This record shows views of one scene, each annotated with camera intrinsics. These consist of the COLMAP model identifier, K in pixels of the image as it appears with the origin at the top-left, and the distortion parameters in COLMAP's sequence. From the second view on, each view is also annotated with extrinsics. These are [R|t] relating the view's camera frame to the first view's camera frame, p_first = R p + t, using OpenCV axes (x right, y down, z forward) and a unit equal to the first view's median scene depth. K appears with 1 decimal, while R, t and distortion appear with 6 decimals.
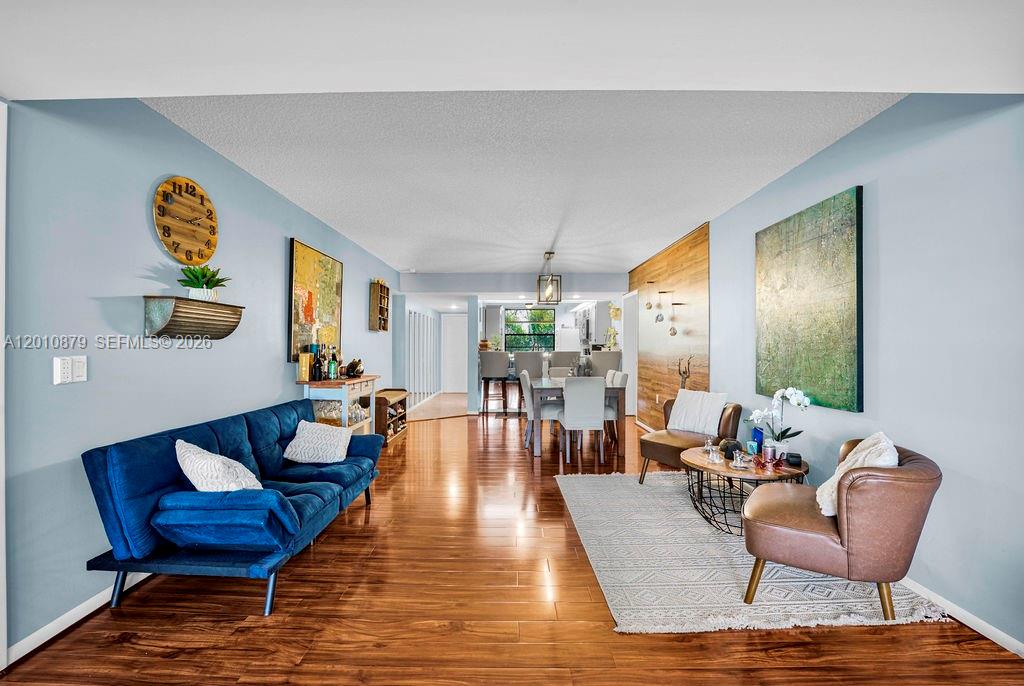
lens RADIAL K [[439.1, 0, 514.0], [0, 439.1, 347.8], [0, 0, 1]] dist [-0.025298, 0.000938]
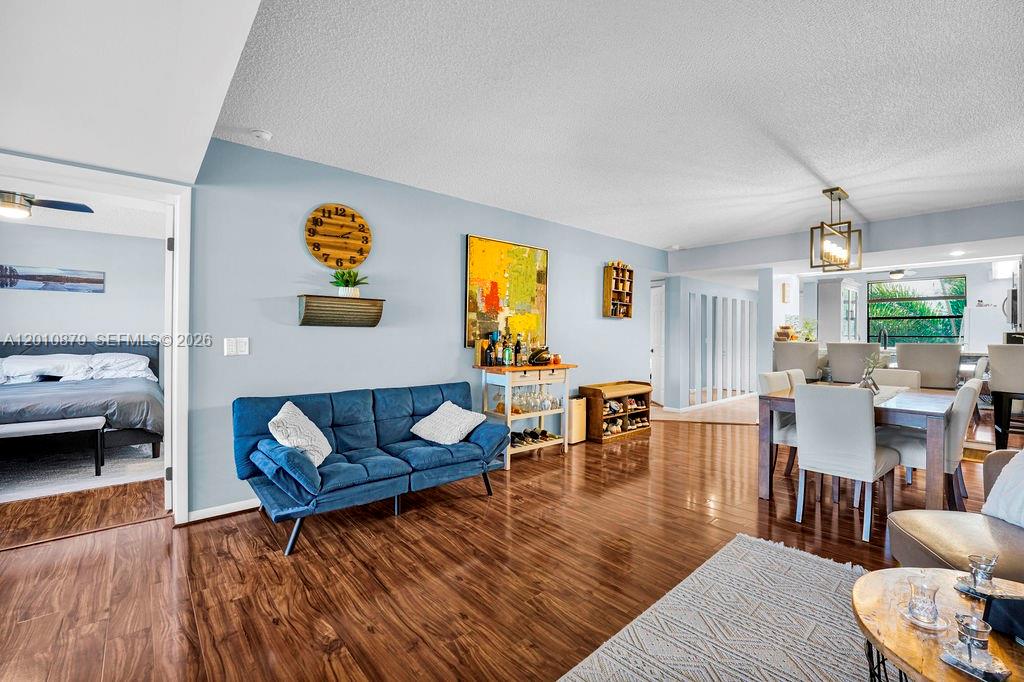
lens RADIAL K [[439.1, 0, 509.6], [0, 439.1, 335.7], [0, 0, 1]] dist [-0.025298, 0.000938]
pose [[0.652270, 0.002101, -0.757984, 0.387954], [-0.005573, 0.999982, -0.002024, 0.004596], [0.757966, 0.005544, 0.652270, 0.353994]]
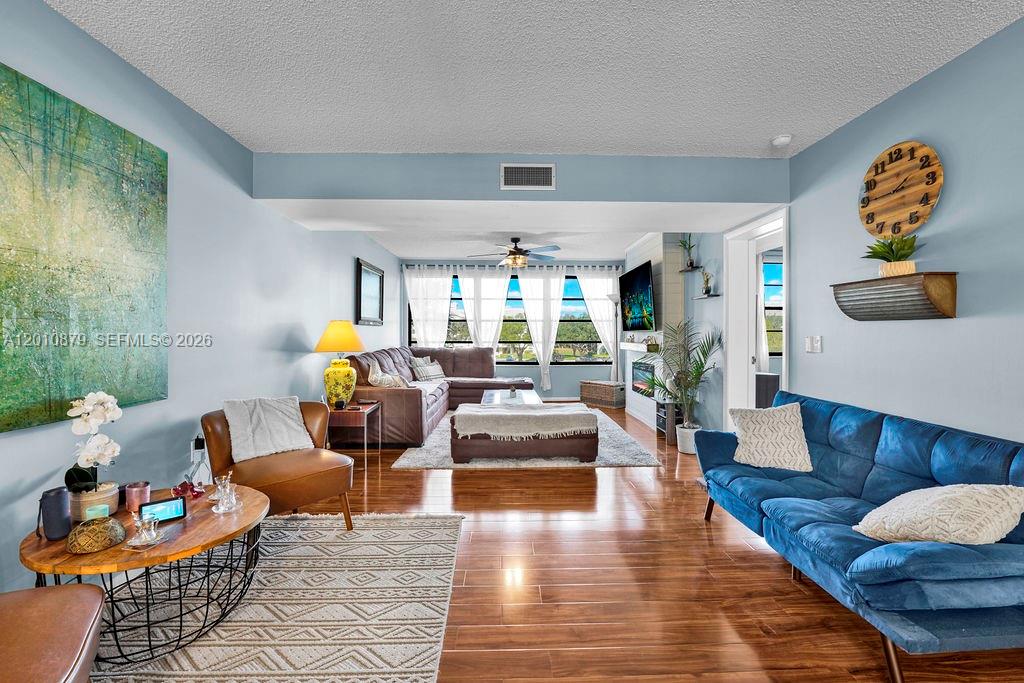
lens RADIAL K [[439.1, 0, 522.7], [0, 439.1, 335.5], [0, 0, 1]] dist [-0.025298, 0.000938]
pose [[-0.999445, -0.001043, -0.033289, 0.042922], [-0.001263, 0.999977, 0.006592, 0.004902], [0.033282, 0.006630, -0.999424, 1.254418]]
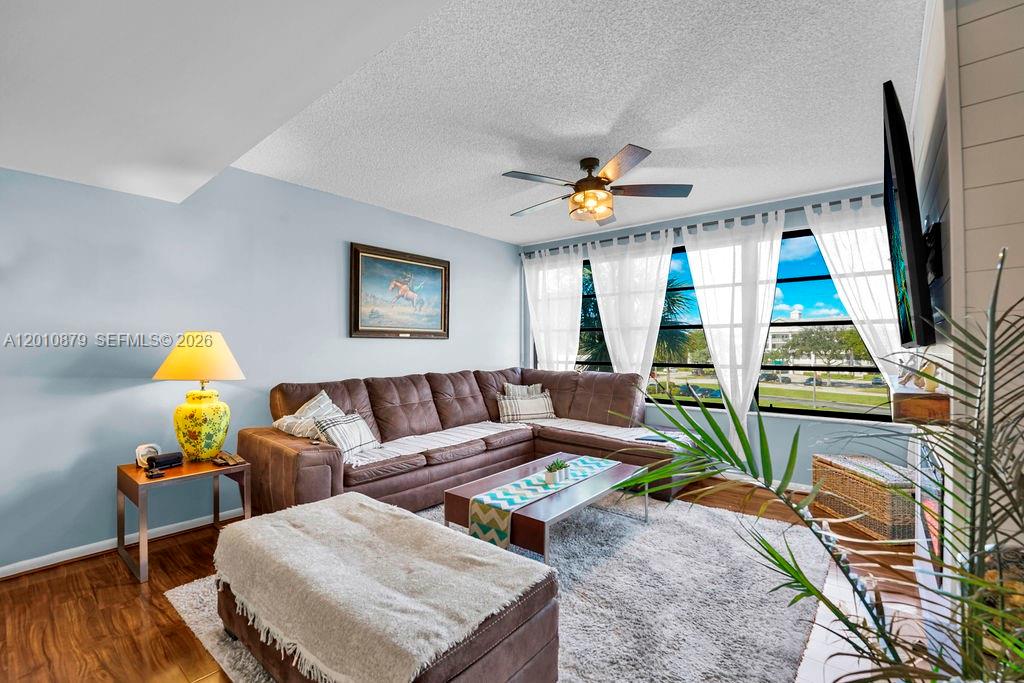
lens RADIAL K [[439.1, 0, 519.7], [0, 439.1, 348.1], [0, 0, 1]] dist [-0.025298, 0.000938]
pose [[-0.774216, -0.001839, 0.632919, -0.381233], [-0.000446, 0.999997, 0.002359, 0.001881], [-0.632921, 0.001544, -0.774215, 0.364830]]
